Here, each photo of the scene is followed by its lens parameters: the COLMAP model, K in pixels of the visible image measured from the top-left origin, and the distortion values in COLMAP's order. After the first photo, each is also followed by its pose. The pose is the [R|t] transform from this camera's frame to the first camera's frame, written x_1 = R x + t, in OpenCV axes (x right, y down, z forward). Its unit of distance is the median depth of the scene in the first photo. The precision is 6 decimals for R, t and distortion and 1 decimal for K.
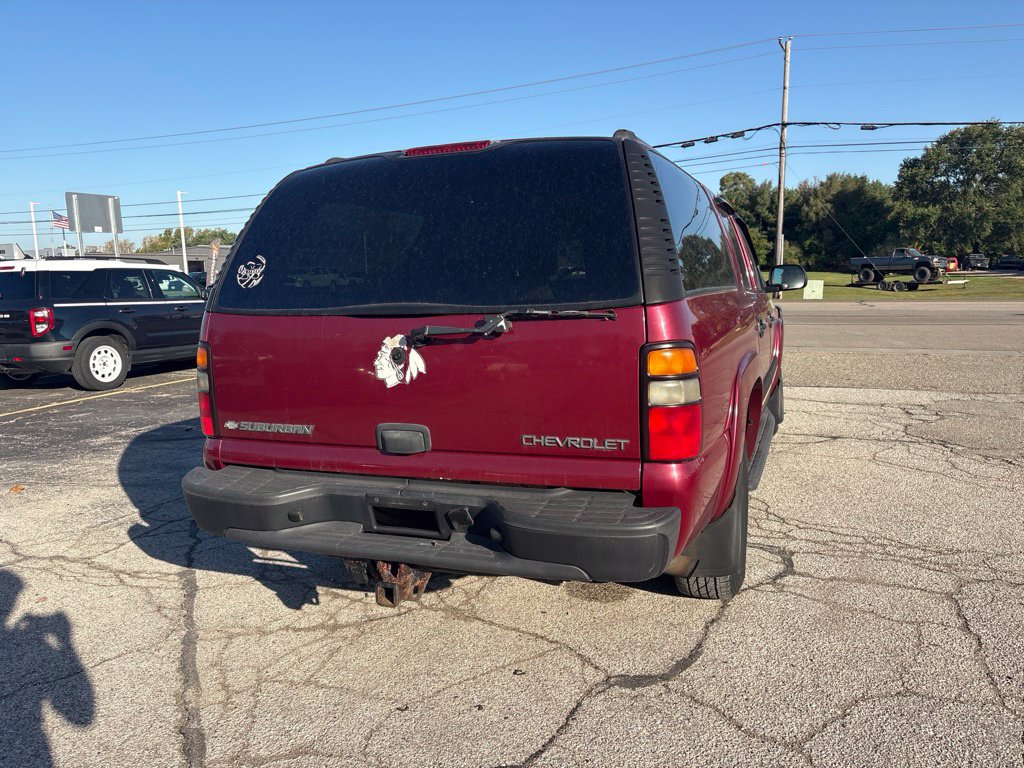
lens RADIAL K [[774.6, 0, 516.1], [0, 774.6, 386.6], [0, 0, 1]] dist [0.062827, -0.076513]
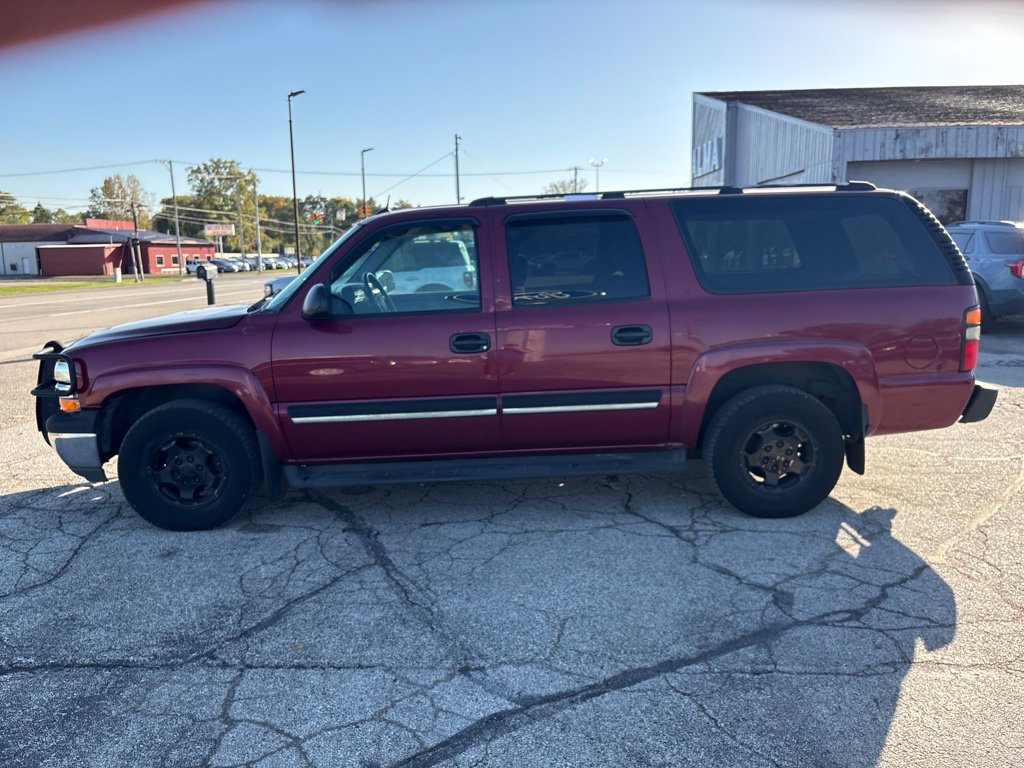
lens RADIAL K [[777.7, 0, 508.3], [0, 777.7, 381.6], [0, 0, 1]] dist [0.049648, -0.042915]
pose [[-0.371572, -0.120194, 0.920591, -1.423214], [0.166048, 0.966992, 0.193272, -0.345770], [-0.913435, 0.224677, -0.339349, 2.276577]]
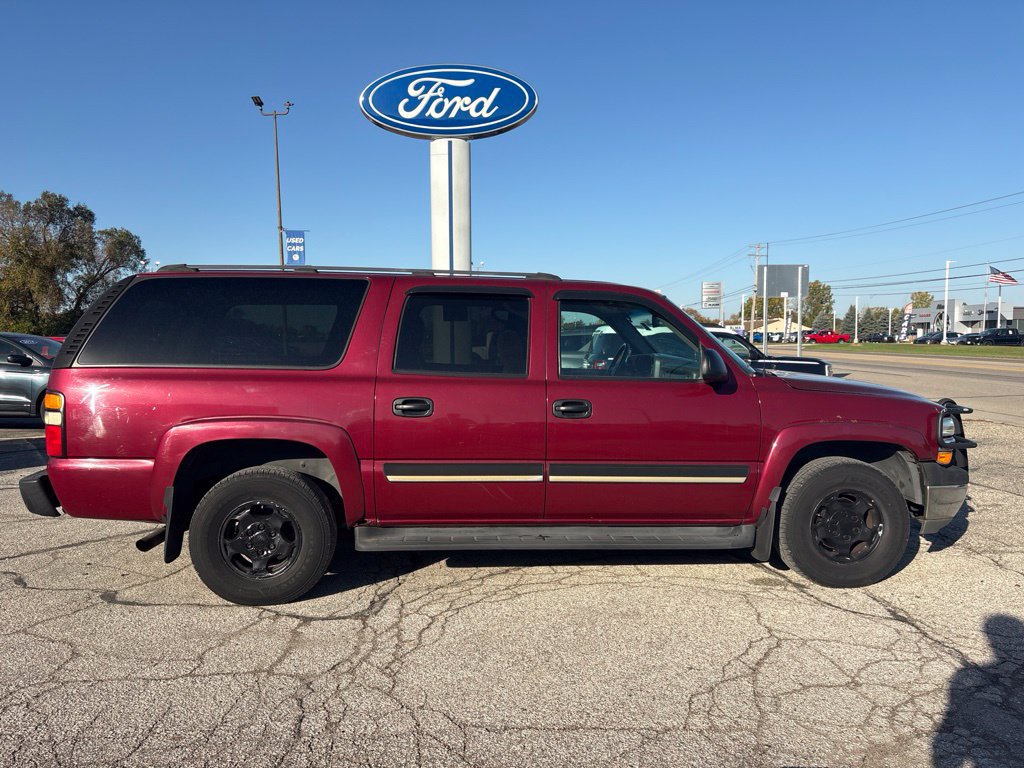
lens RADIAL K [[774.6, 0, 516.1], [0, 774.6, 386.6], [0, 0, 1]] dist [0.062827, -0.076513]
pose [[0.431223, 0.081643, -0.898544, 1.769542], [-0.141250, 0.989726, 0.022140, -0.197583], [0.891120, 0.117372, 0.438325, 0.882247]]
